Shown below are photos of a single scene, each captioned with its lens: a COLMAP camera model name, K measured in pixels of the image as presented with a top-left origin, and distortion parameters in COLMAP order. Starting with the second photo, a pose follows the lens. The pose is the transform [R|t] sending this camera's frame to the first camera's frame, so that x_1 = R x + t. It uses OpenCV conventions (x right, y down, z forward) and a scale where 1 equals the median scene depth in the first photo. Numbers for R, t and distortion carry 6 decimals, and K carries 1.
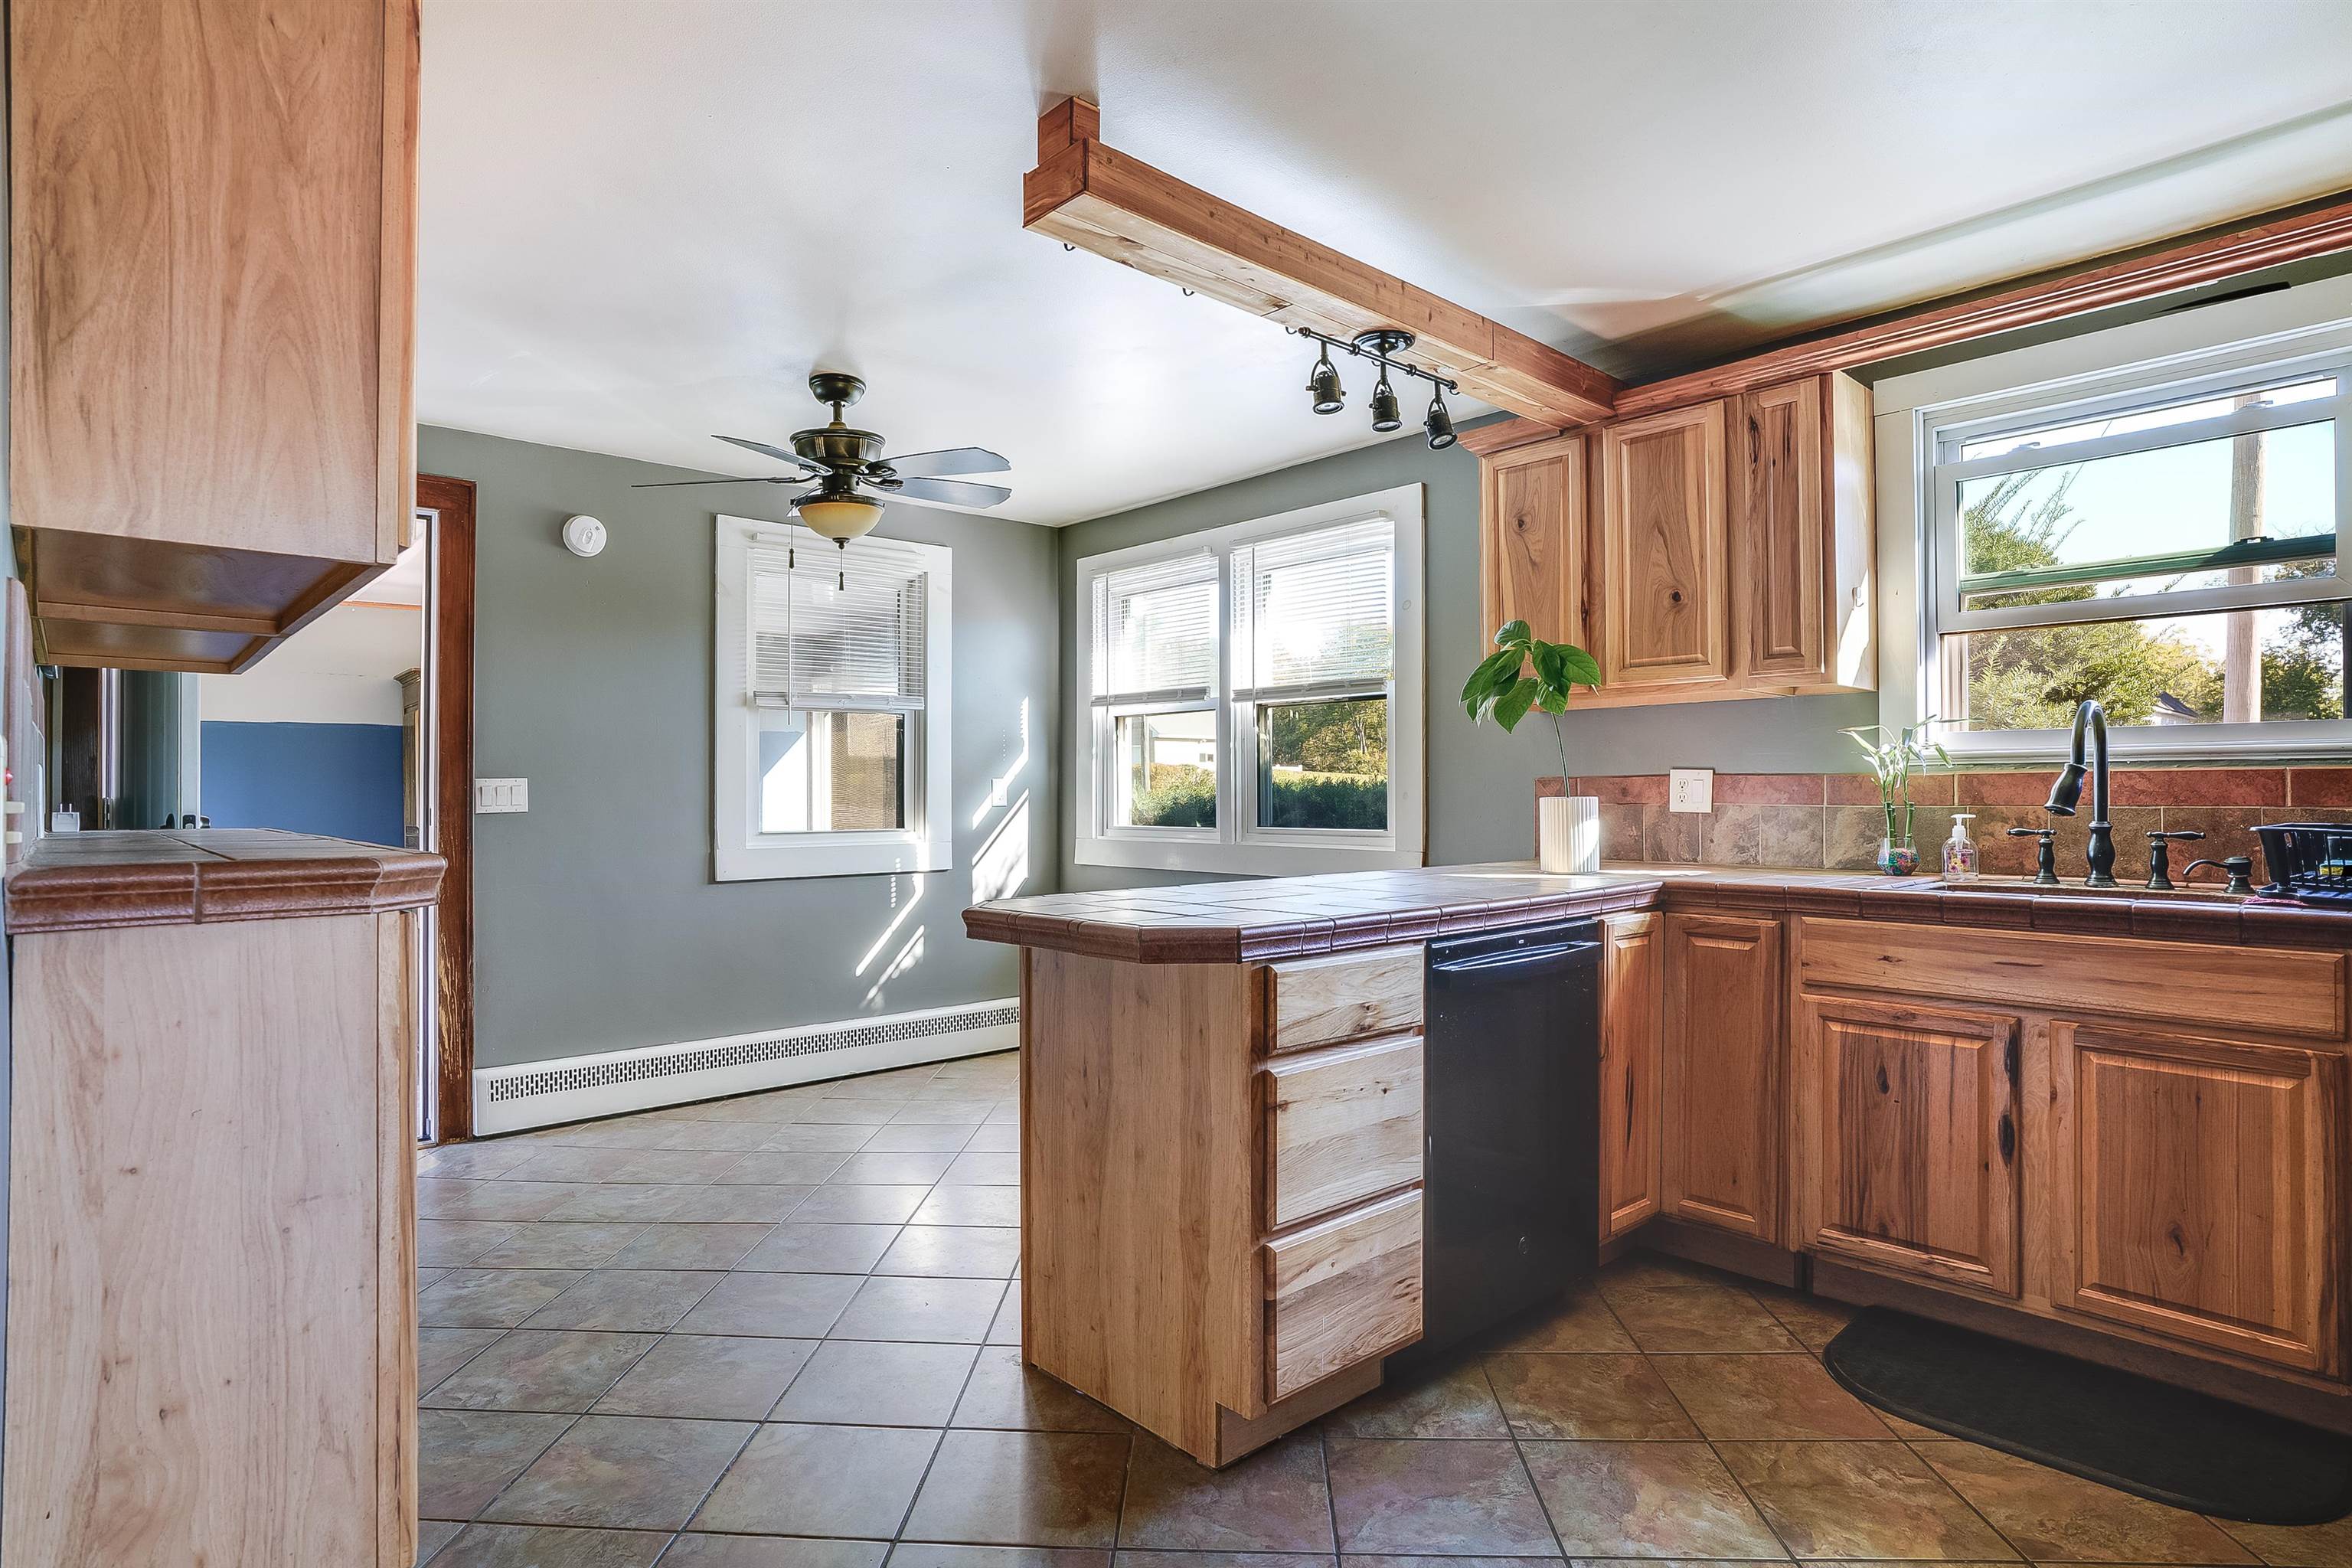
lens RADIAL K [[1220.3, 0, 1178.2], [0, 1220.3, 782.1], [0, 0, 1]] dist [-0.044034, 0.008860]
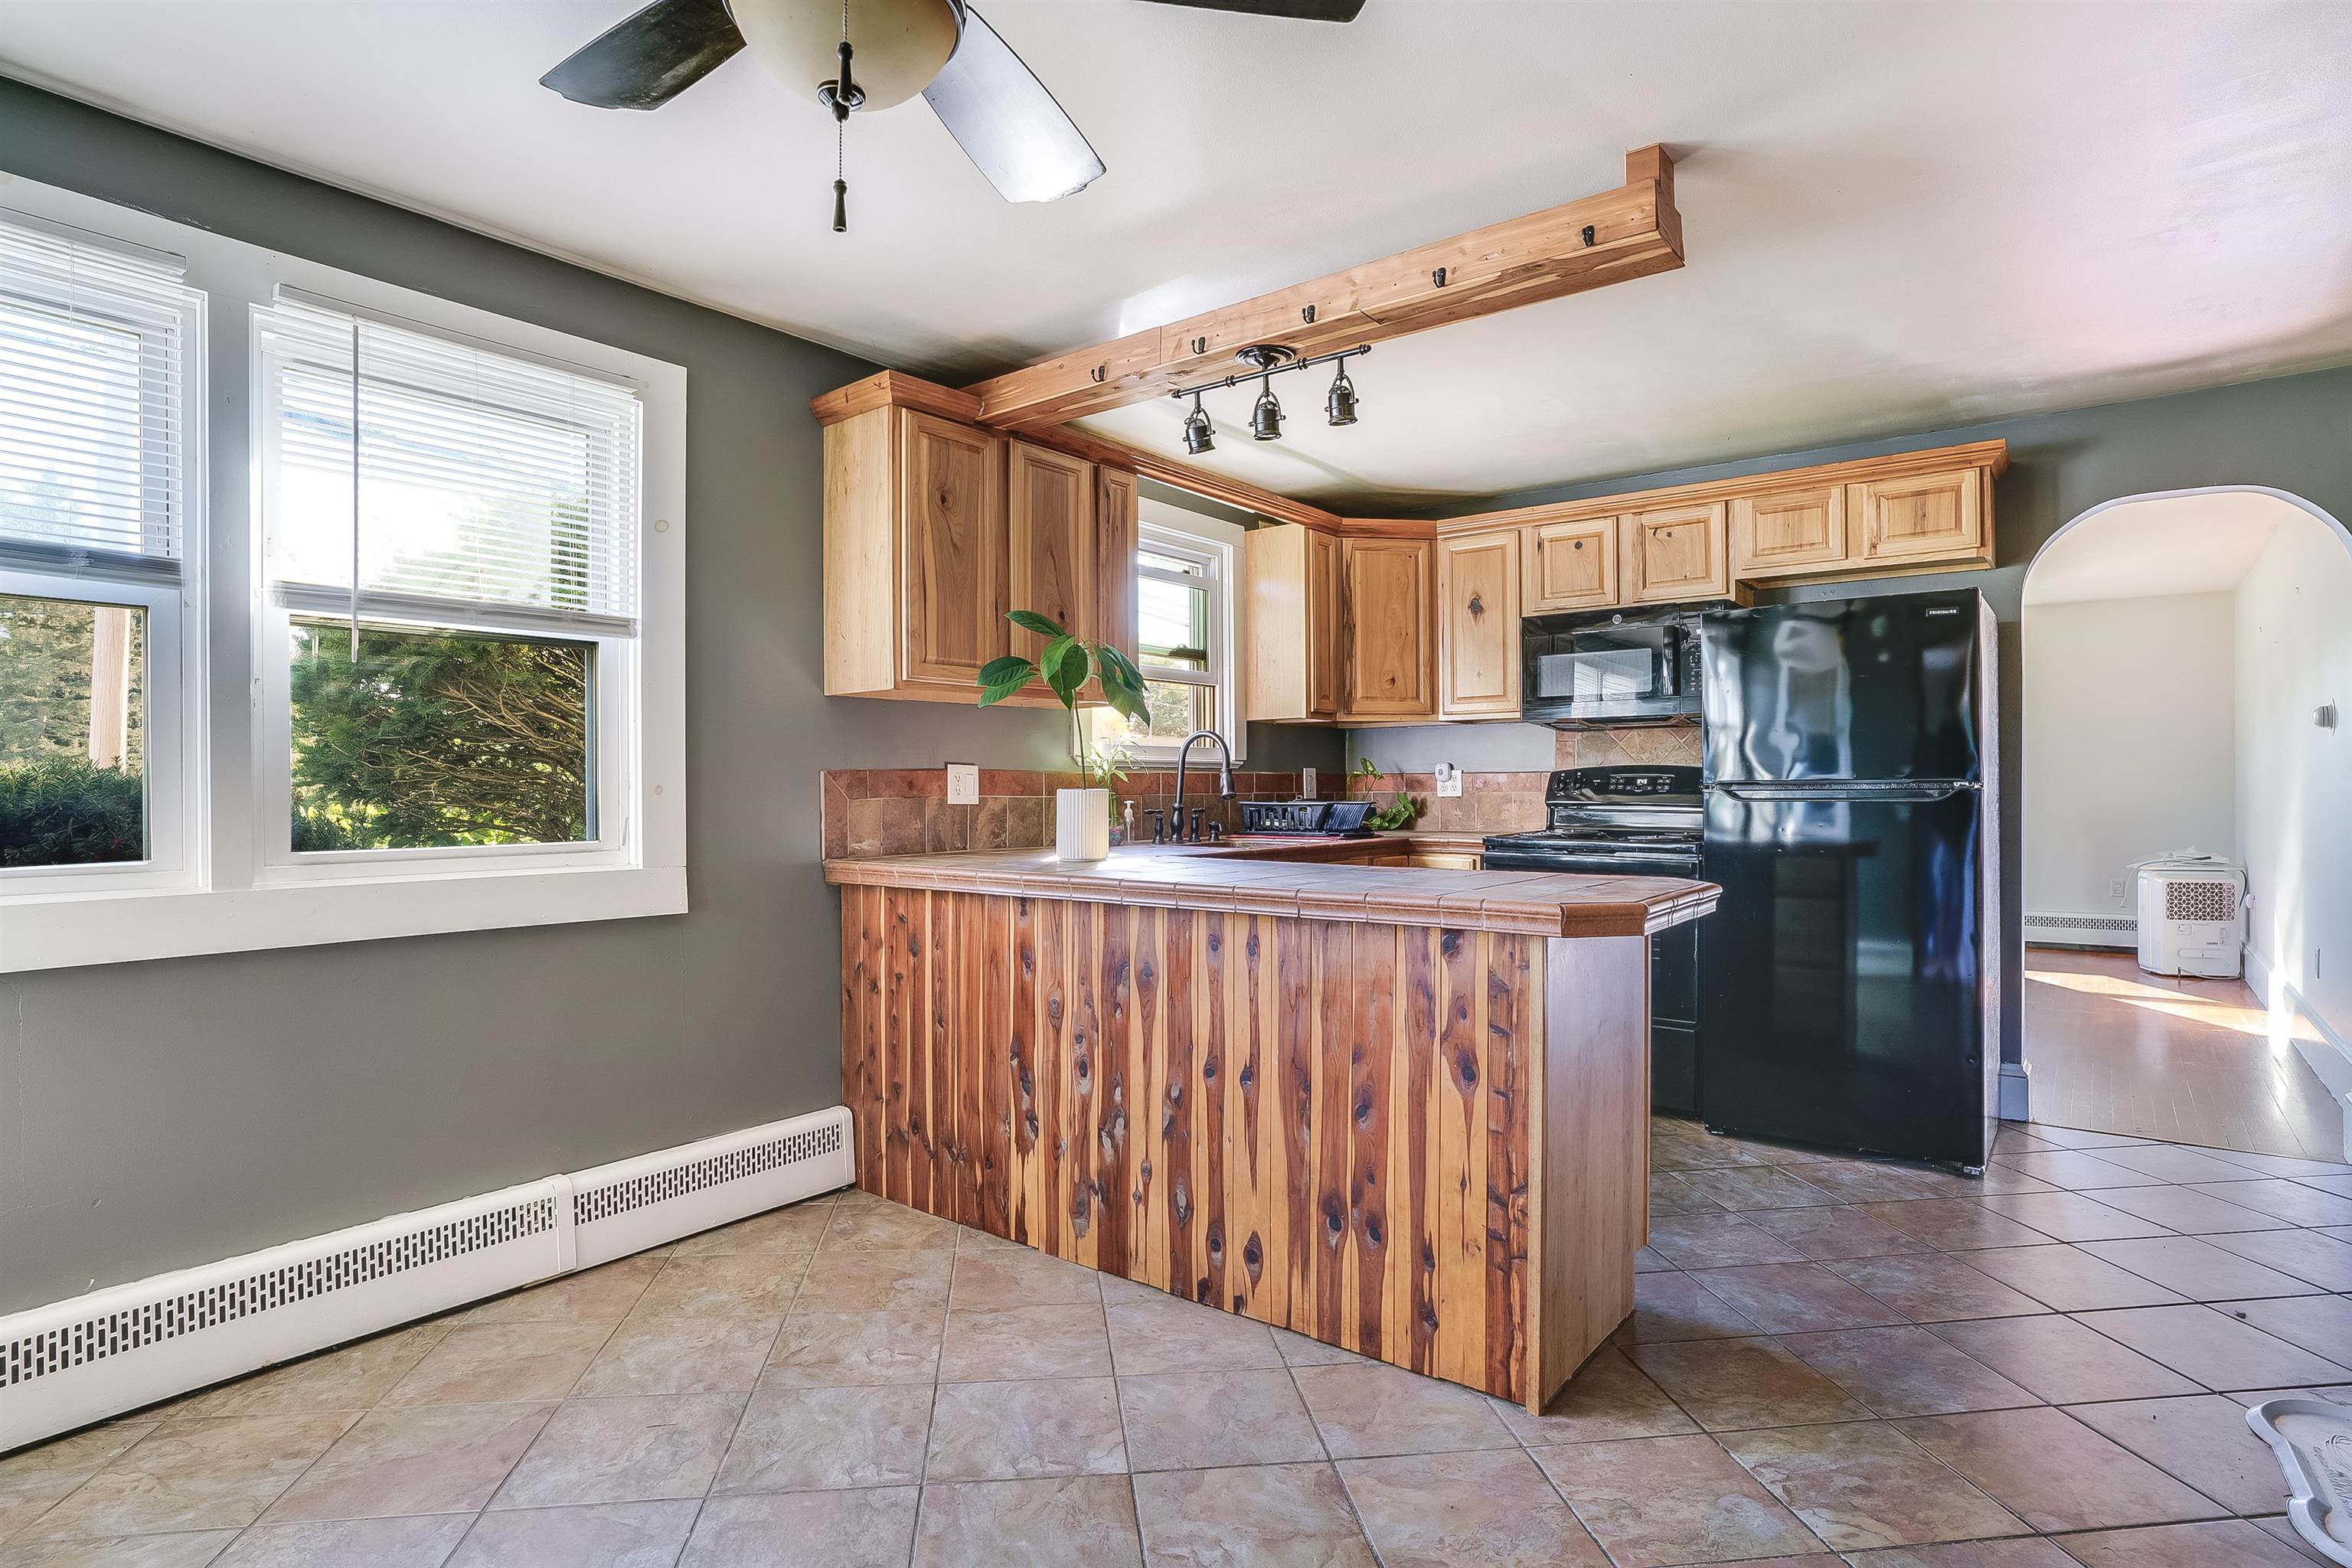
lens RADIAL K [[1220.3, 0, 1174.2], [0, 1220.3, 770.6], [0, 0, 1]] dist [-0.044034, 0.008860]
pose [[-0.165263, 0.018586, 0.986074, -0.694526], [0.000413, 0.999824, -0.018776, 0.015602], [-0.986249, -0.002696, -0.165242, 1.010358]]
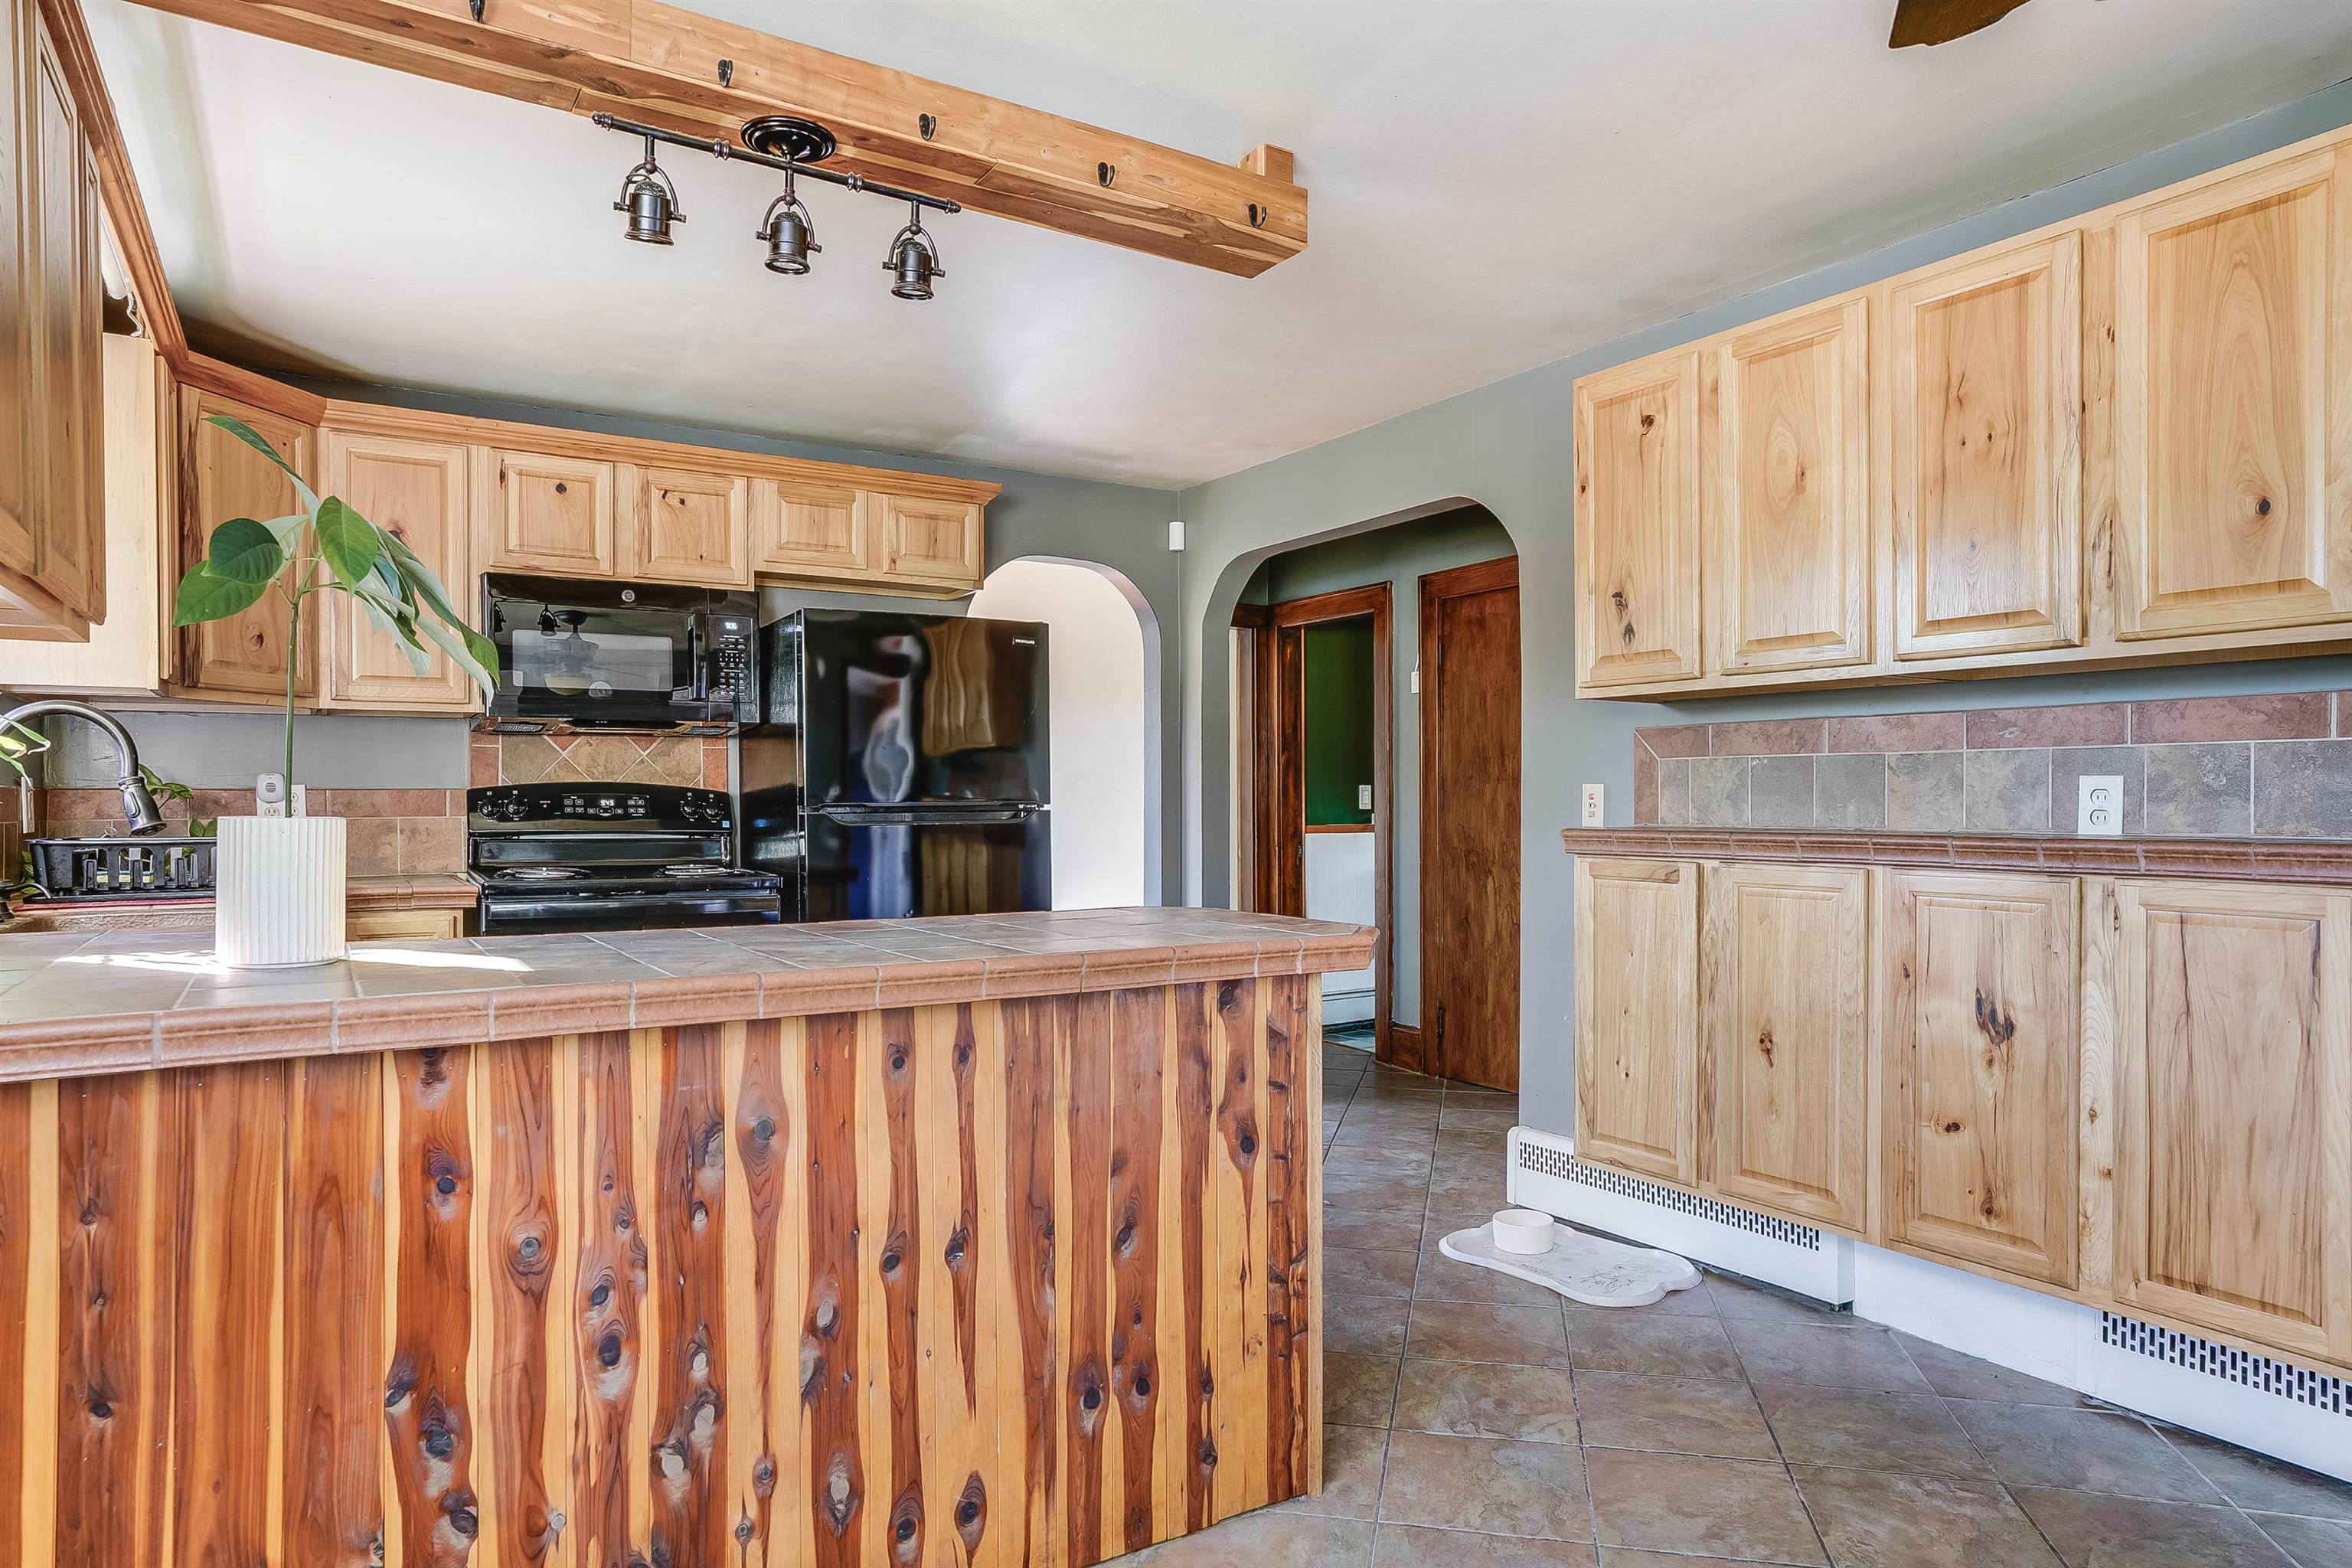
lens RADIAL K [[1379.8, 0, 1187.2], [0, 1379.8, 791.5], [0, 0, 1]] dist [-0.034377, 0.014166]
pose [[-0.984757, 0.010104, 0.173645, -0.149618], [0.008162, 0.999896, -0.011890, 0.011180], [-0.173747, -0.010292, -0.984737, 1.381964]]
